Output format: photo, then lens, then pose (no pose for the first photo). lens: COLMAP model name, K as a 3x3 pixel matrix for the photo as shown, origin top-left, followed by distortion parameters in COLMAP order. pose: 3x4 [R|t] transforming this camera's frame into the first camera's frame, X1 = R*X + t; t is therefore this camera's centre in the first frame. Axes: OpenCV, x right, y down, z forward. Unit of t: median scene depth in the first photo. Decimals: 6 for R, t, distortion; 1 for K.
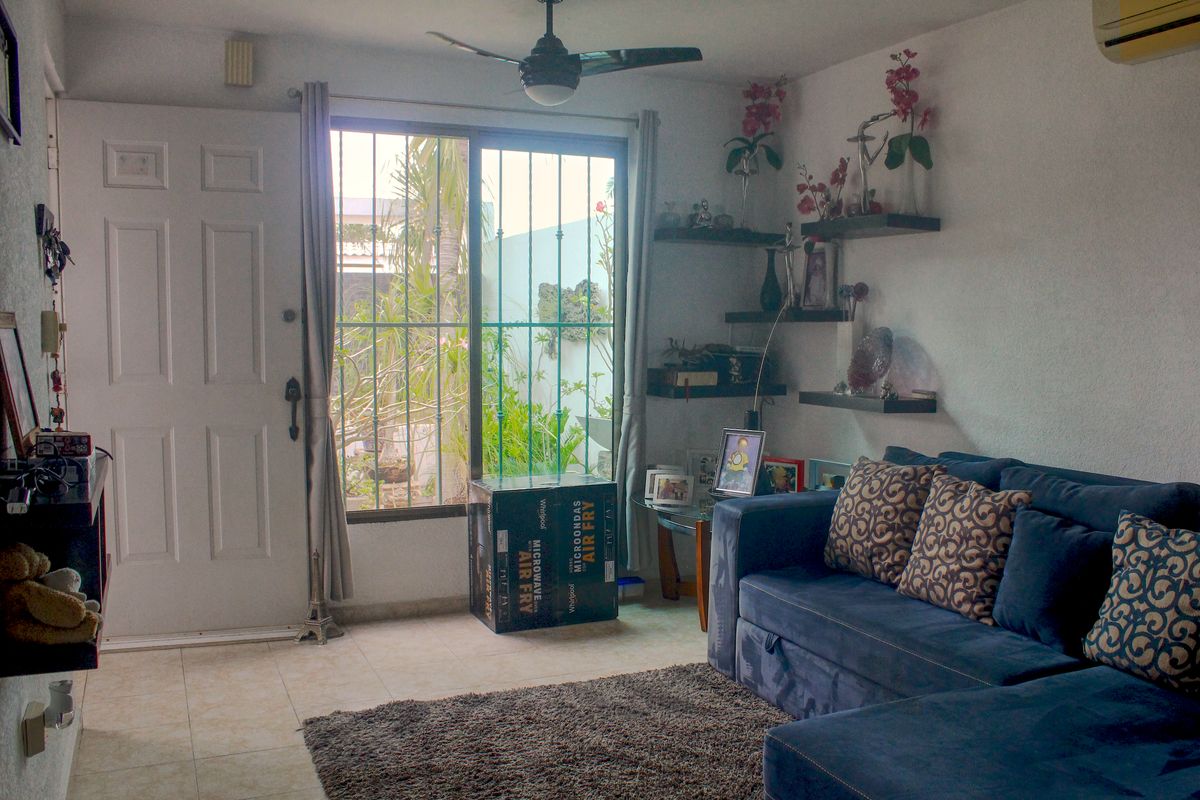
lens RADIAL K [[1044.4, 0, 600.0], [0, 1044.4, 400.0], [0, 0, 1]] dist [-0.114203, 0.063579]
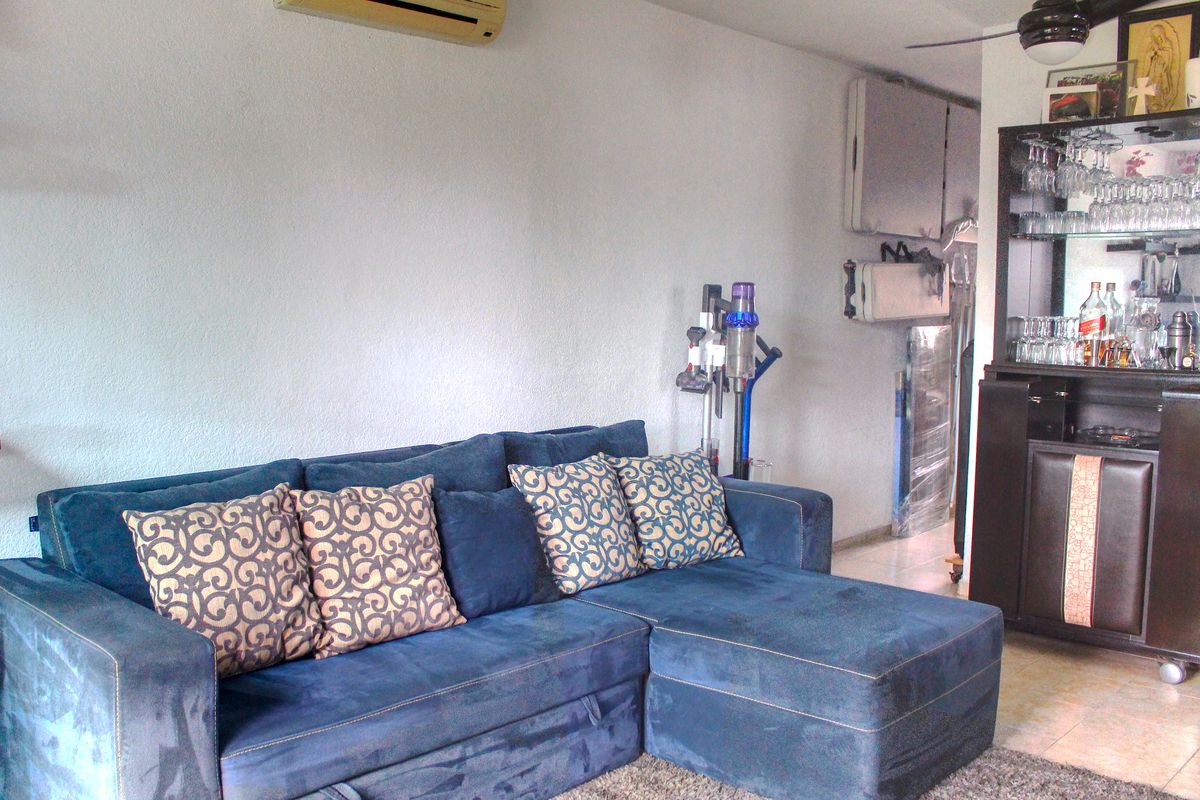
lens RADIAL K [[1044.4, 0, 600.0], [0, 1044.4, 400.0], [0, 0, 1]] dist [-0.114203, 0.063579]
pose [[-0.358543, -0.091225, 0.929045, -0.480906], [0.064727, 0.990389, 0.122229, -0.079865], [-0.931266, 0.103958, -0.349193, 1.112079]]
